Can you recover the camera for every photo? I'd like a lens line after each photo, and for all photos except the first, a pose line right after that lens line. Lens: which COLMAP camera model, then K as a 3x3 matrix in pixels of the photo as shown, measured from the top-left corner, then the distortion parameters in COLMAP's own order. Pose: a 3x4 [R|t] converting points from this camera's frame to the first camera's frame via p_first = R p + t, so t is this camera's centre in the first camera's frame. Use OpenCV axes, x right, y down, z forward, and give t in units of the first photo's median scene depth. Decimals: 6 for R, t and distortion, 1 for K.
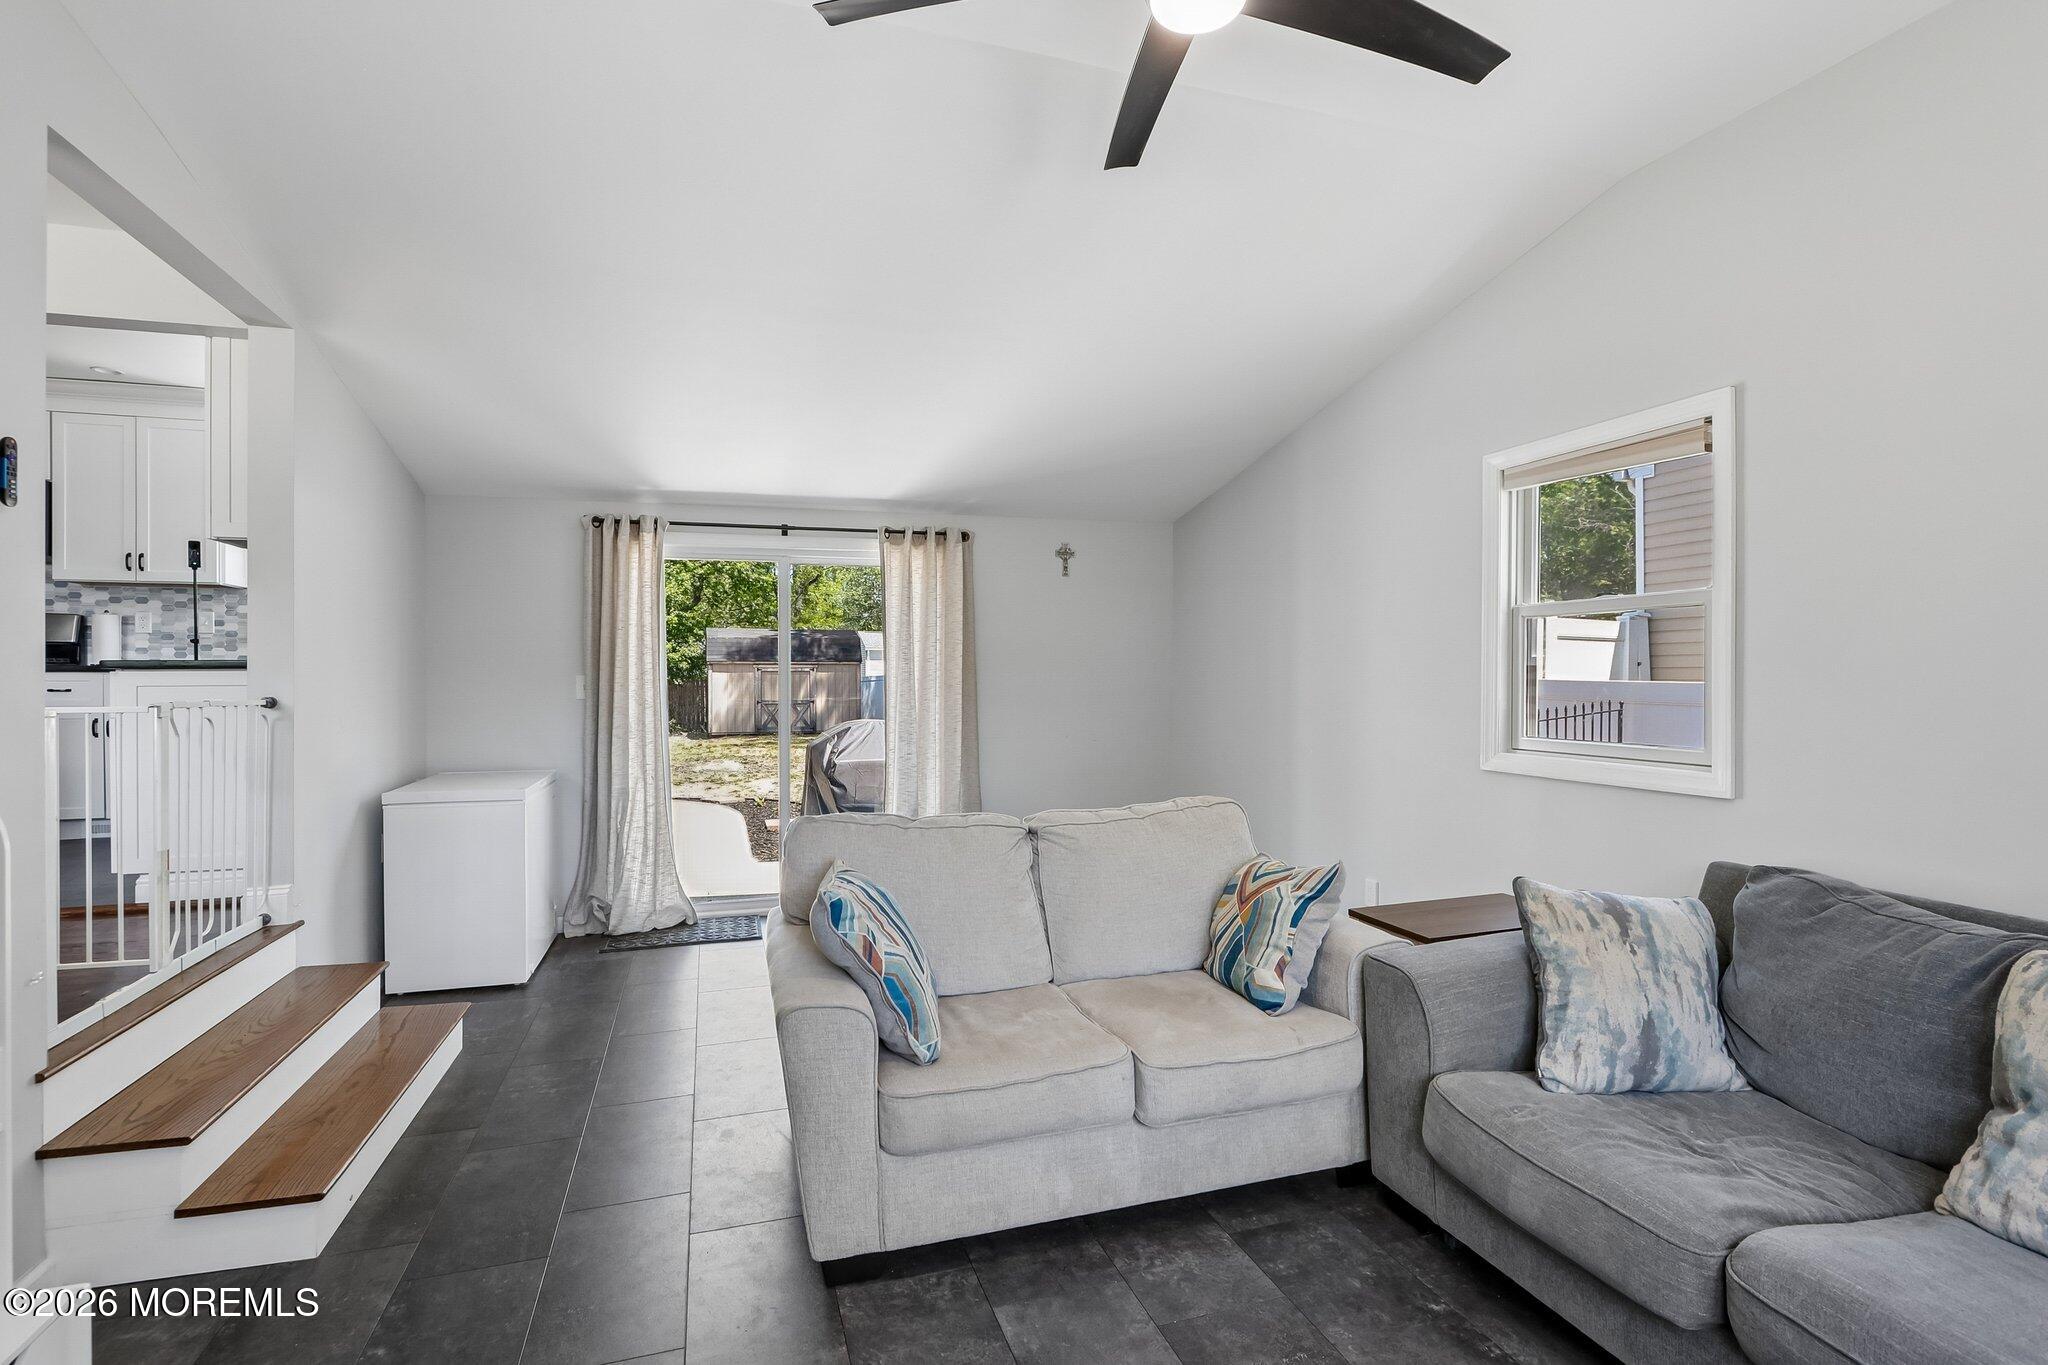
lens RADIAL K [[981.2, 0, 1041.2], [0, 981.2, 680.5], [0, 0, 1]] dist [-0.019241, 0.002696]
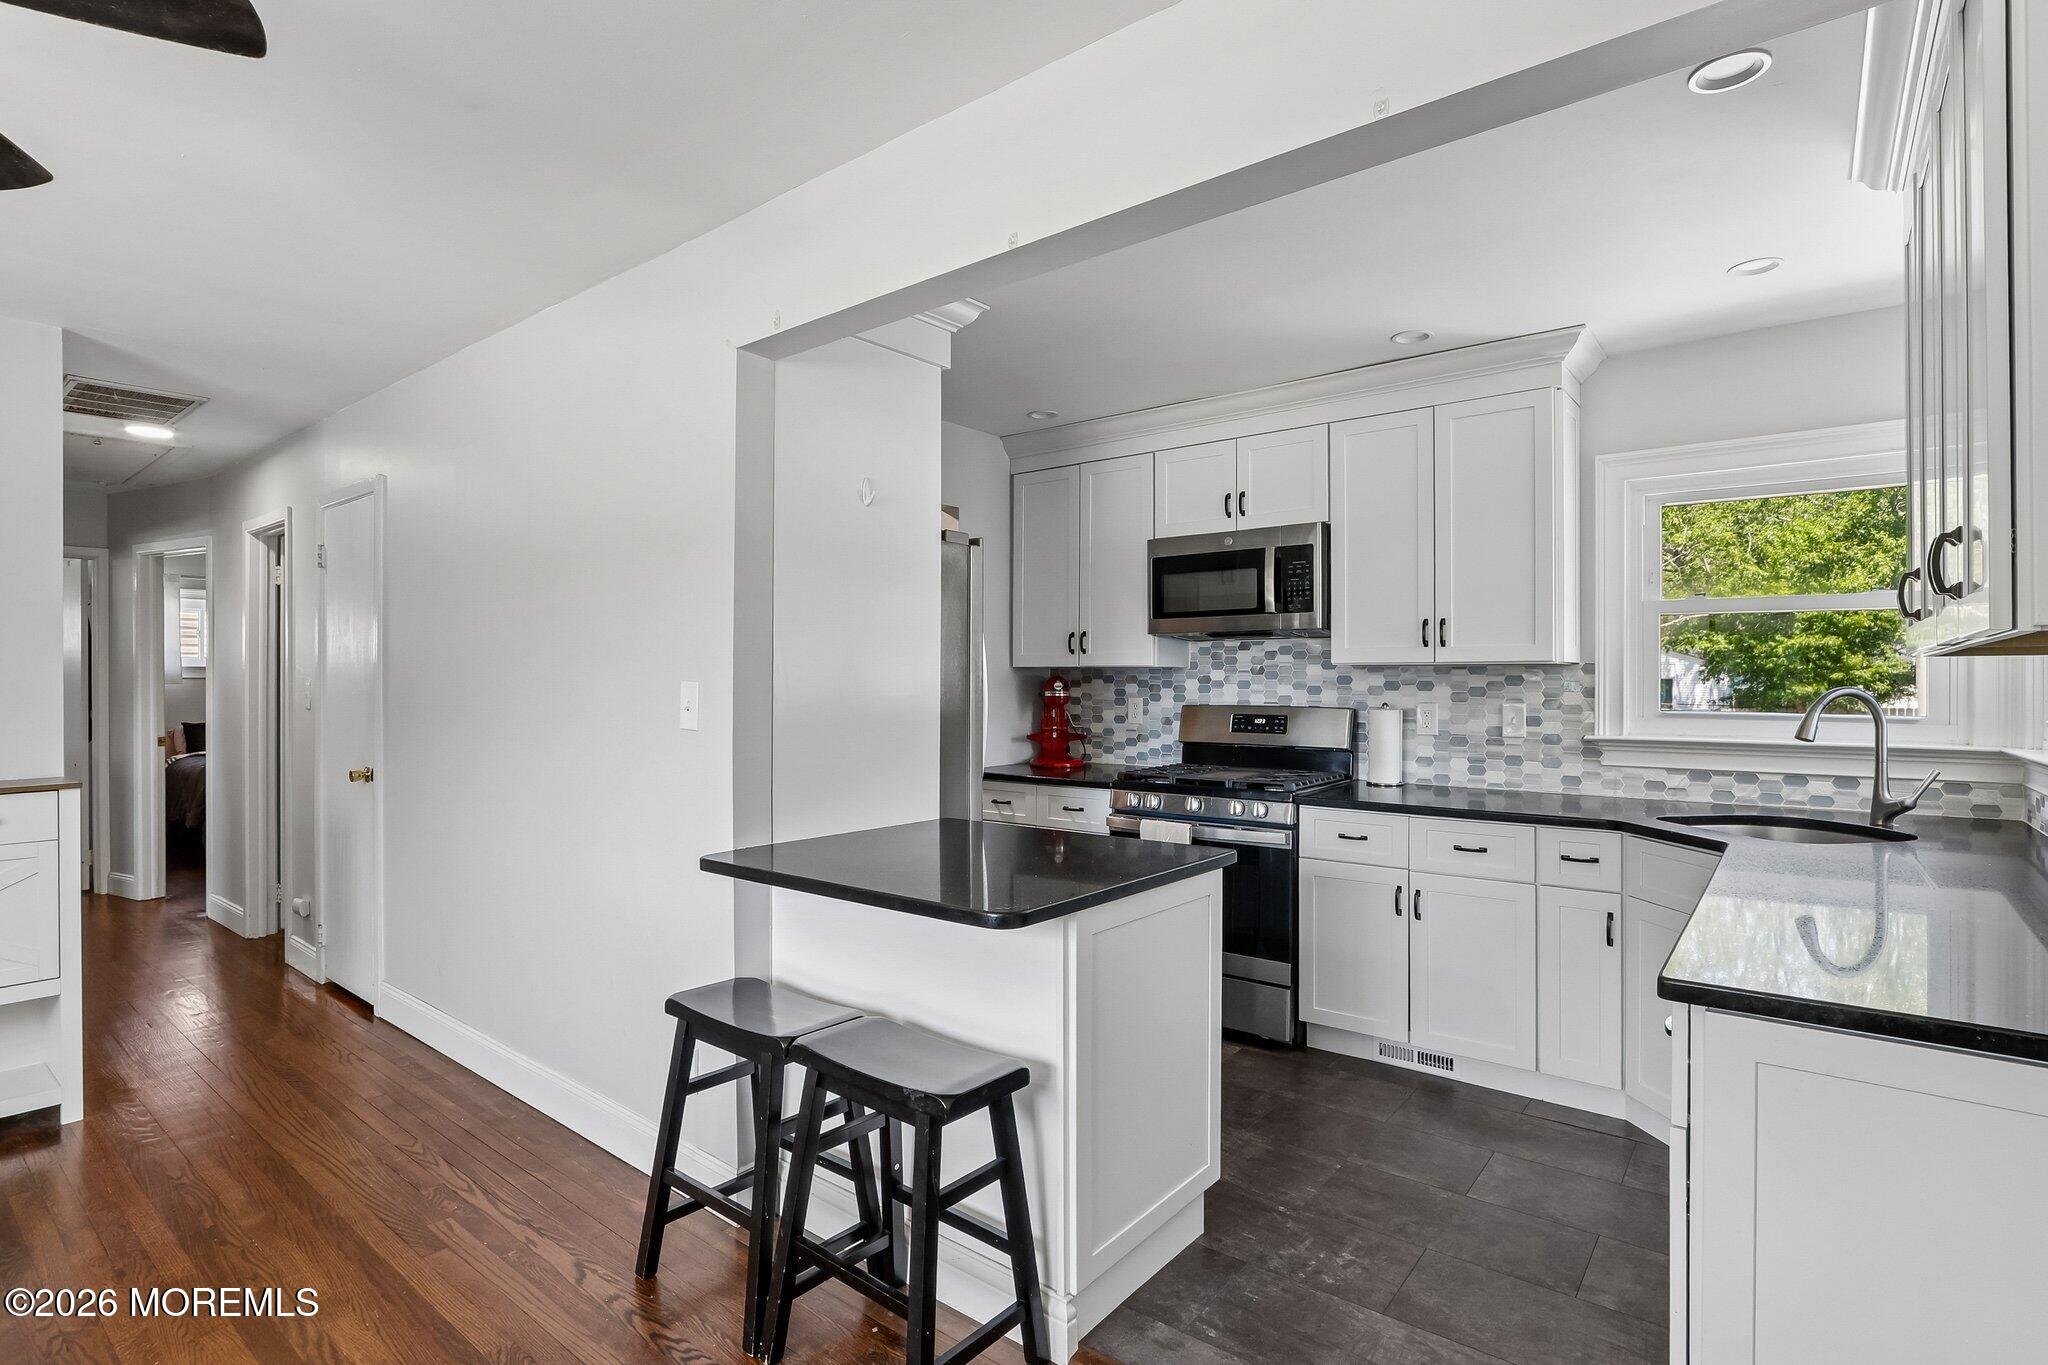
lens RADIAL K [[981.2, 0, 1006.8], [0, 981.2, 681.9], [0, 0, 1]] dist [-0.019241, 0.002696]
pose [[0.544740, 0.000410, -0.838605, -0.525315], [-0.002933, 0.999995, -0.001416, -0.084824], [0.838600, 0.003231, 0.544738, 0.391243]]
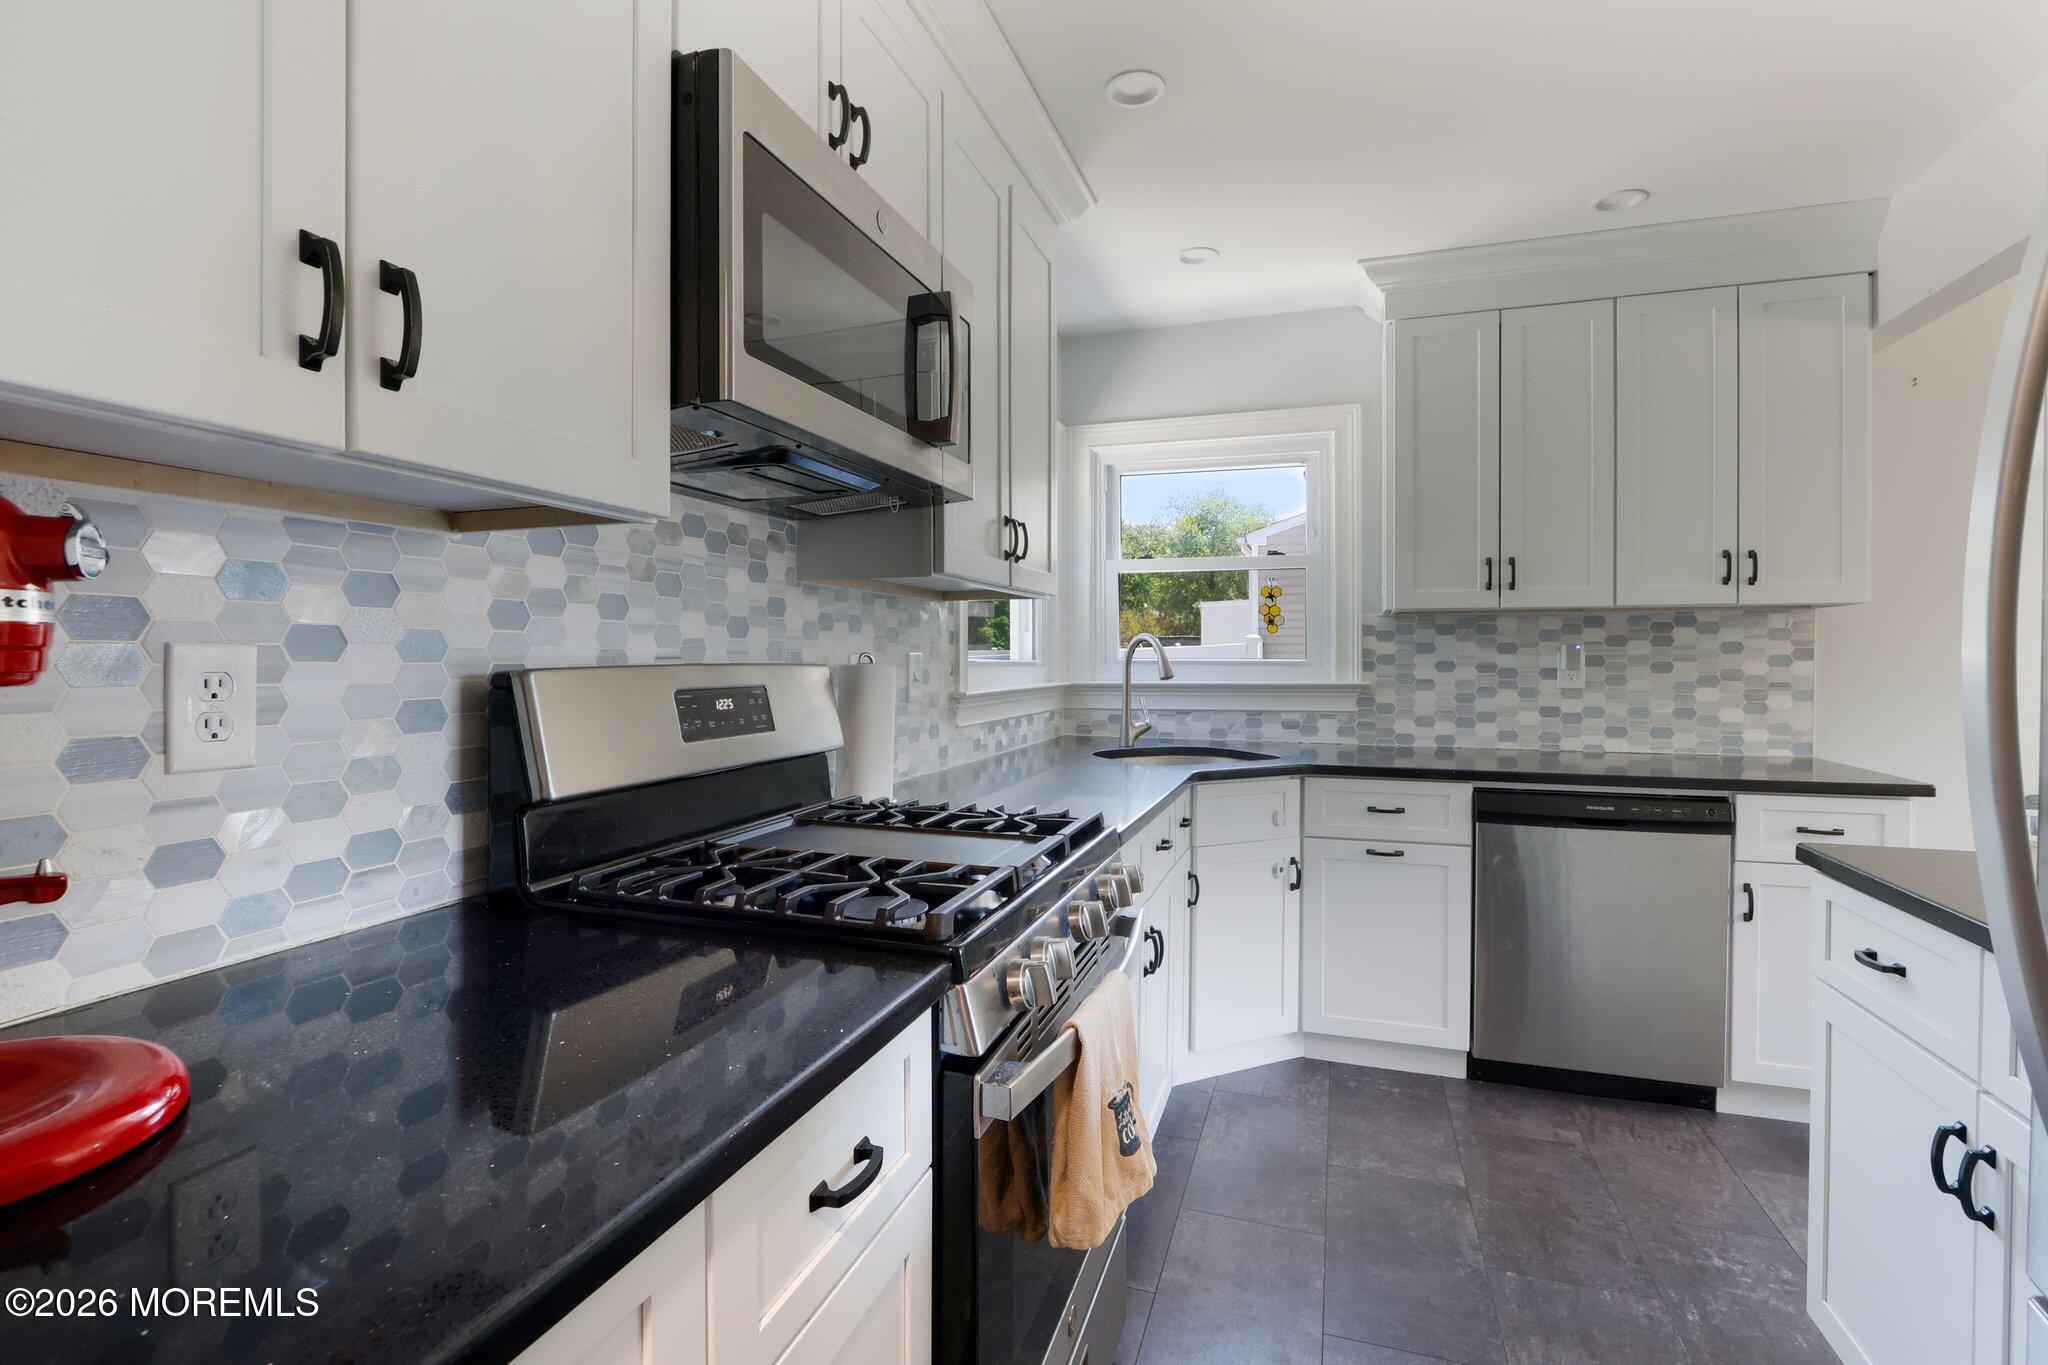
lens RADIAL K [[981.2, 0, 990.7], [0, 981.2, 663.9], [0, 0, 1]] dist [-0.019241, 0.002696]
pose [[0.604989, -0.006345, 0.796209, -1.225939], [0.000612, 0.999972, 0.007503, -0.070527], [-0.796234, -0.004052, 0.604976, 0.725154]]
